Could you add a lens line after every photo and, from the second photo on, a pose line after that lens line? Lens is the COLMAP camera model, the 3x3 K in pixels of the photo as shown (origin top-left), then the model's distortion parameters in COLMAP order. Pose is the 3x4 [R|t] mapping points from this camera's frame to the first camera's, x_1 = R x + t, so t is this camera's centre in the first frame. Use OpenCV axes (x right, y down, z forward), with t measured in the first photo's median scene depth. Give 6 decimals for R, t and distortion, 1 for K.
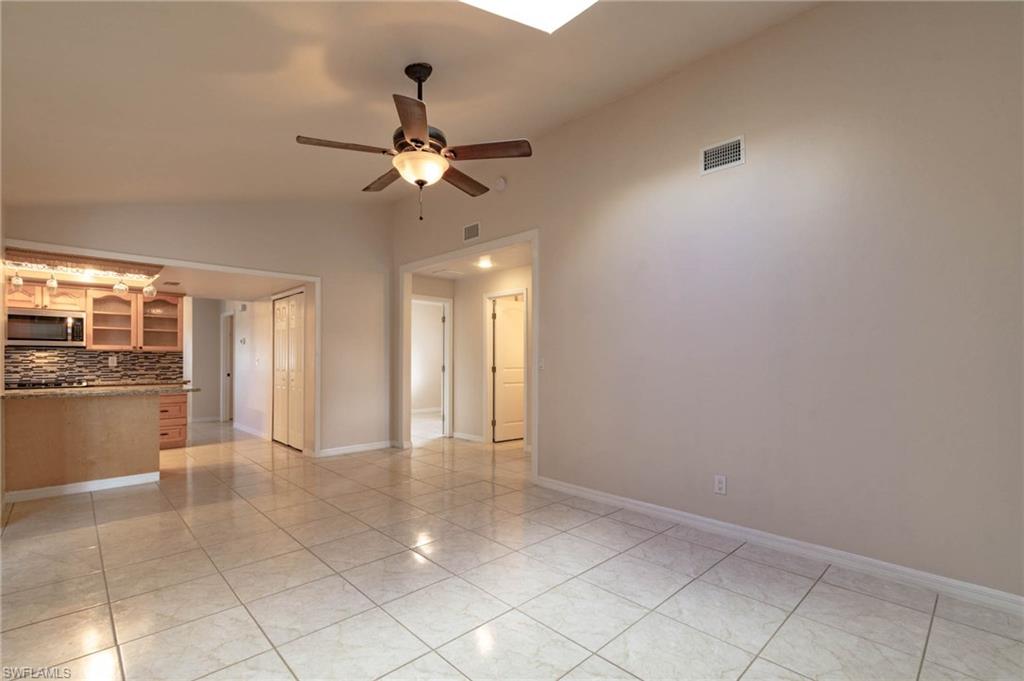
lens RADIAL K [[458.6, 0, 512.7], [0, 458.6, 354.7], [0, 0, 1]] dist [-0.001796, -0.000442]
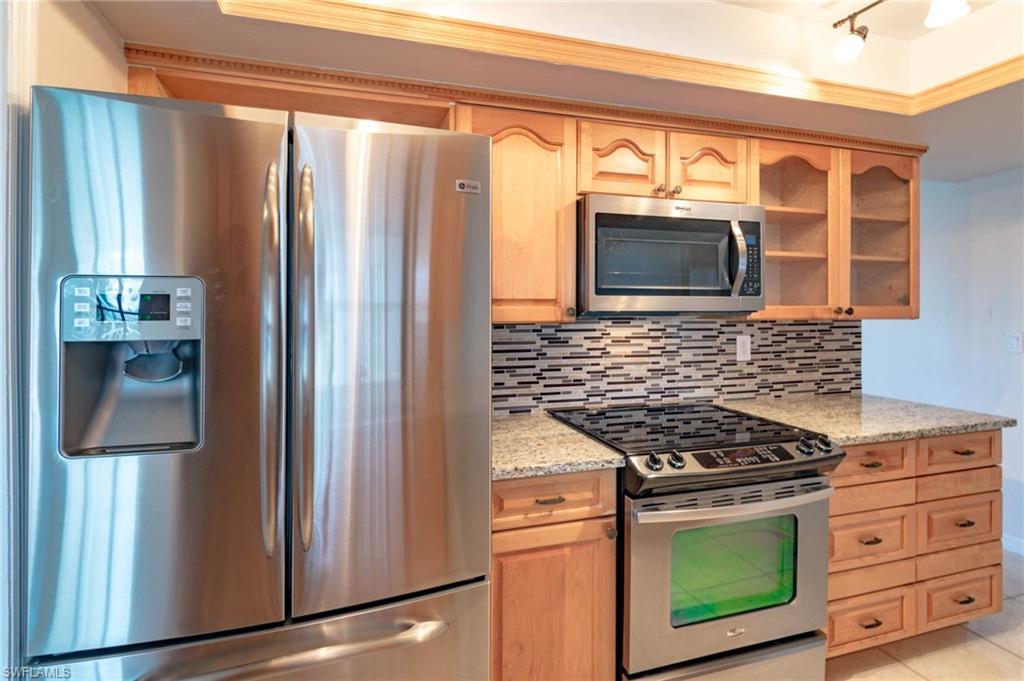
lens RADIAL K [[541.4, 0, 511.8], [0, 541.4, 320.7], [0, 0, 1]] dist [0.001663, 0.000196]
pose [[0.900392, 0.020875, -0.434579, -0.863182], [0.002280, 0.998608, 0.052692, -0.030718], [0.435074, -0.048434, 0.899091, 0.539469]]
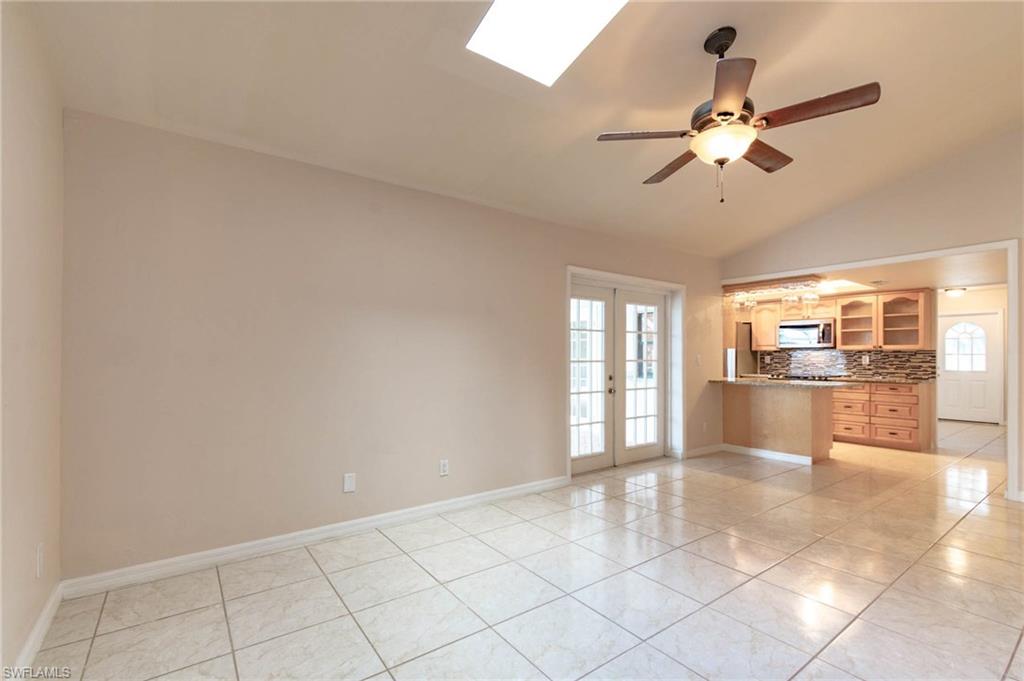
lens RADIAL K [[458.6, 0, 512.7], [0, 458.6, 354.7], [0, 0, 1]] dist [-0.001796, -0.000442]
pose [[-0.130172, -0.007048, -0.991466, 0.327806], [0.005921, 0.999951, -0.007886, 0.005688], [0.991474, -0.006897, -0.130124, 0.308807]]
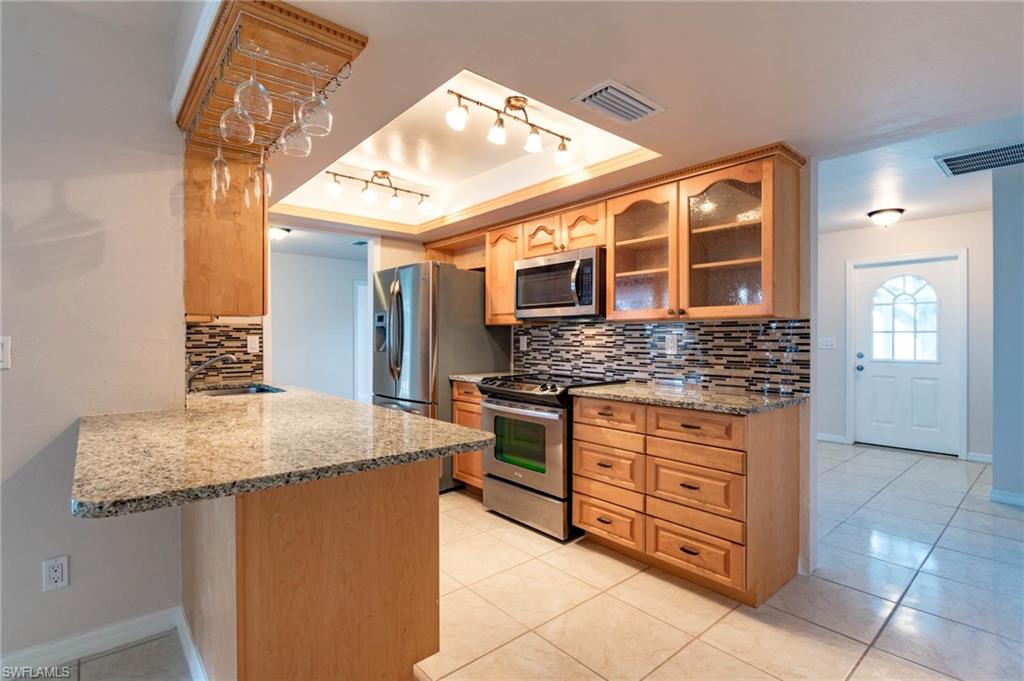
lens RADIAL K [[488.7, 0, 512.0], [0, 488.7, 340.5], [0, 0, 1]] dist [0.000505, -0.000026]
pose [[-0.051134, 0.002916, -0.998688, -0.369909], [0.011101, 0.999936, 0.002351, 0.007661], [0.998630, -0.010967, -0.051163, 0.872940]]
